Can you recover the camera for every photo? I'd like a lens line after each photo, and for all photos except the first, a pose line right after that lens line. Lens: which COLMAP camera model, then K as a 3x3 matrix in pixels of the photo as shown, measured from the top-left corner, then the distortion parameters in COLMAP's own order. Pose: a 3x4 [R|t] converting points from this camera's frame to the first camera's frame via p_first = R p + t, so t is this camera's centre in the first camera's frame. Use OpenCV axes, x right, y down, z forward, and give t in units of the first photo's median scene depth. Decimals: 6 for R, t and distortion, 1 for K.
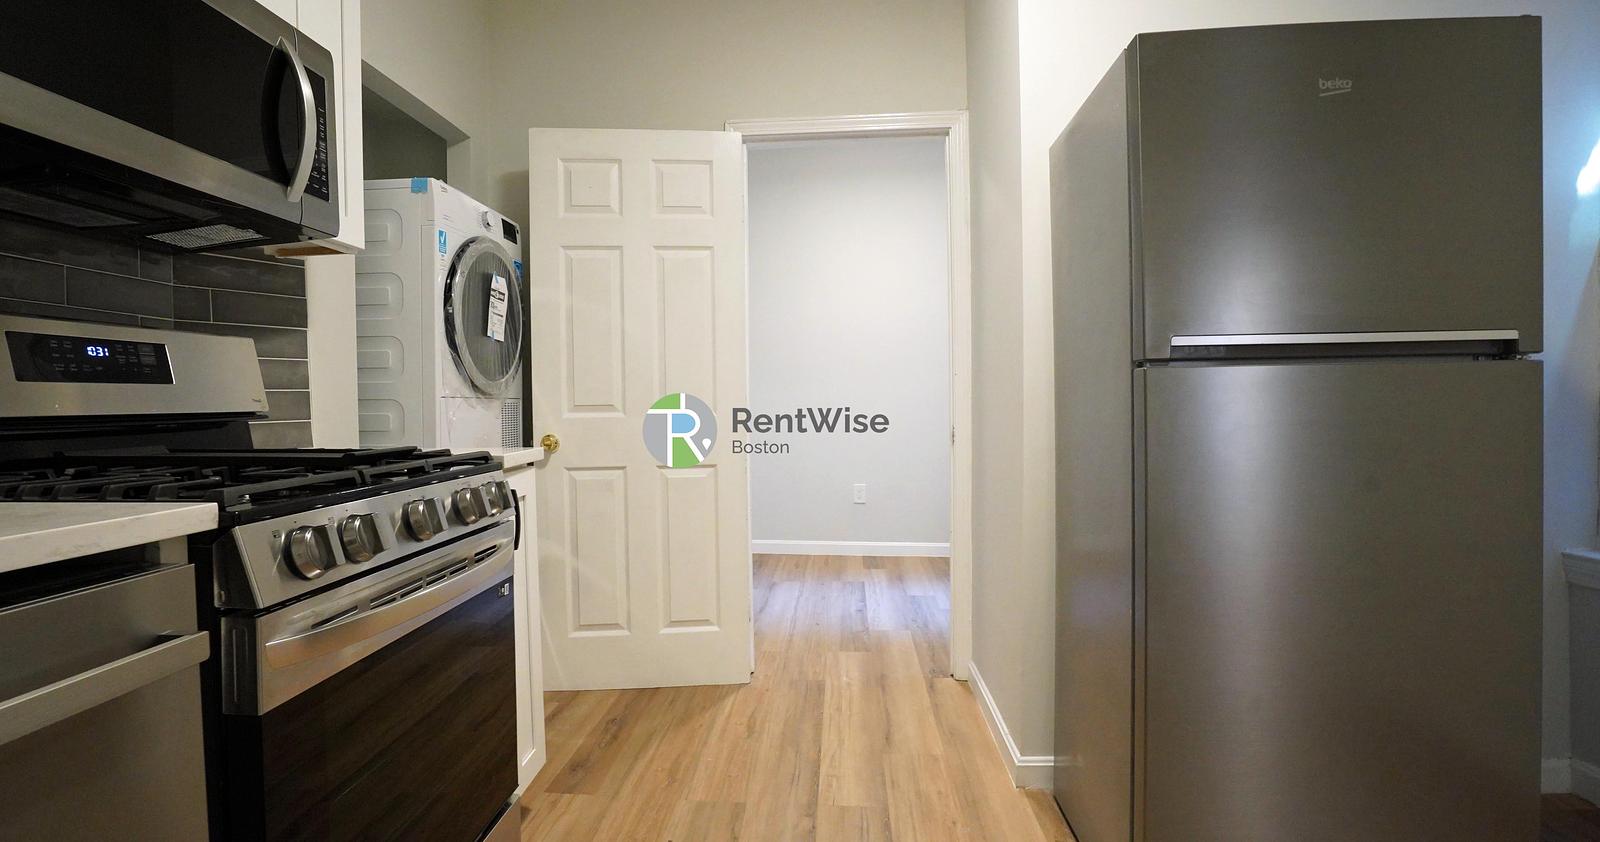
lens RADIAL K [[751.8, 0, 788.9], [0, 751.8, 422.1], [0, 0, 1]] dist [-0.073714, 0.035704]
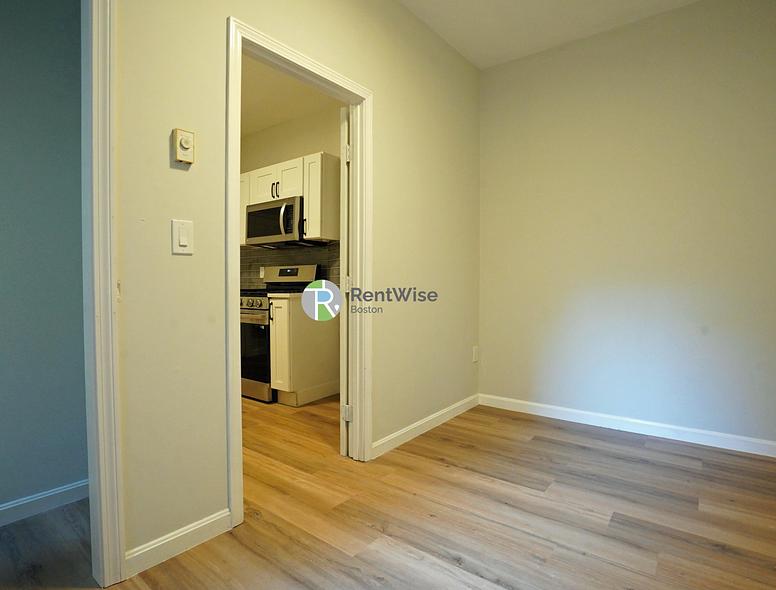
lens RADIAL K [[422.9, 0, 388.0], [0, 422.9, 295.0], [0, 0, 1]] dist [-0.062876, 0.024366]
pose [[-0.550844, 0.035297, -0.833861, 0.803953], [-0.014311, 0.998559, 0.051723, -0.051176], [0.834485, 0.040425, -0.549545, 2.003909]]
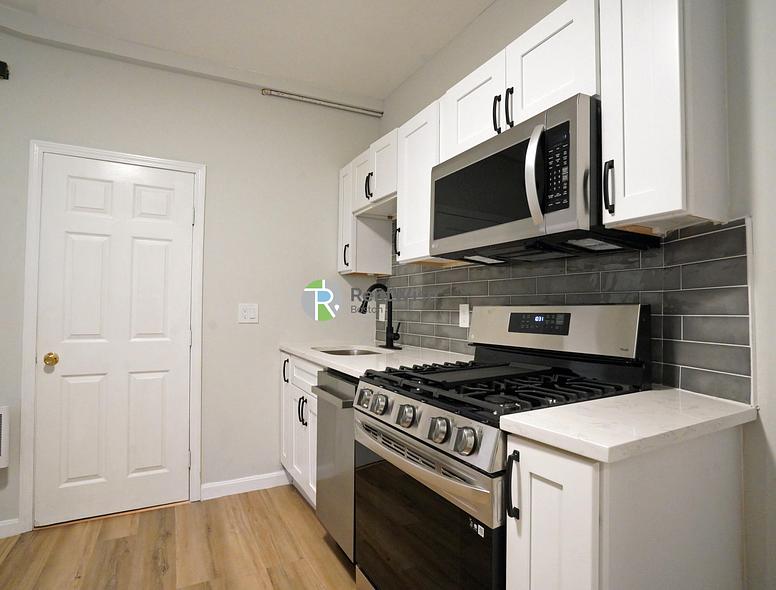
lens RADIAL K [[422.9, 0, 388.0], [0, 422.9, 295.0], [0, 0, 1]] dist [-0.062876, 0.024366]
pose [[-0.852125, -0.010177, -0.523240, 0.050453], [-0.010842, 0.999940, -0.001792, -0.092738], [0.523227, 0.004147, -0.852184, 1.050714]]
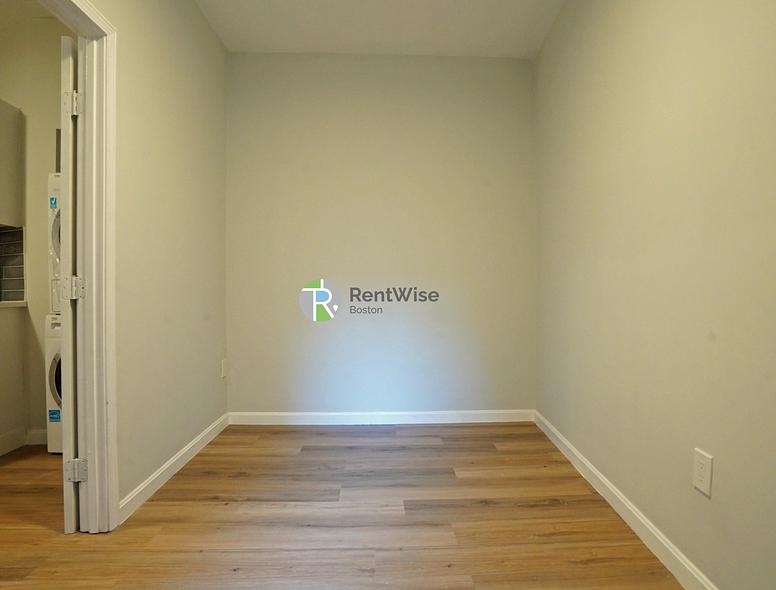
lens RADIAL K [[425.3, 0, 387.4], [0, 425.3, 300.4], [0, 0, 1]] dist [-0.066389, 0.025883]
pose [[0.112069, 0.030056, -0.993246, 0.762626], [-0.028082, 0.999239, 0.027068, -0.034677], [0.993304, 0.024859, 0.112828, 1.794048]]
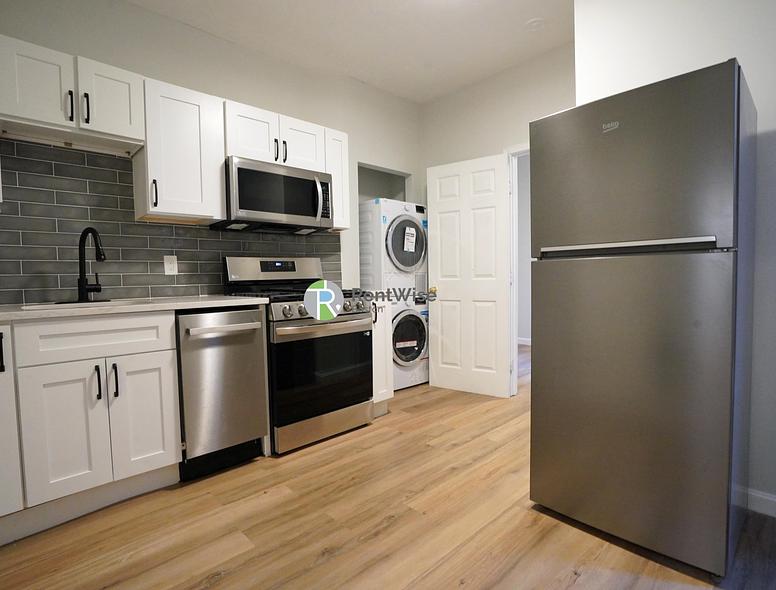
lens RADIAL K [[401.3, 0, 388.0], [0, 401.3, 295.0], [0, 0, 1]] dist [-0.050722, 0.000911]
pose [[0.745217, 0.029089, -0.666188, 0.606589], [-0.007470, 0.999350, 0.035281, -0.003243], [0.666780, -0.021315, 0.744949, -0.172960]]
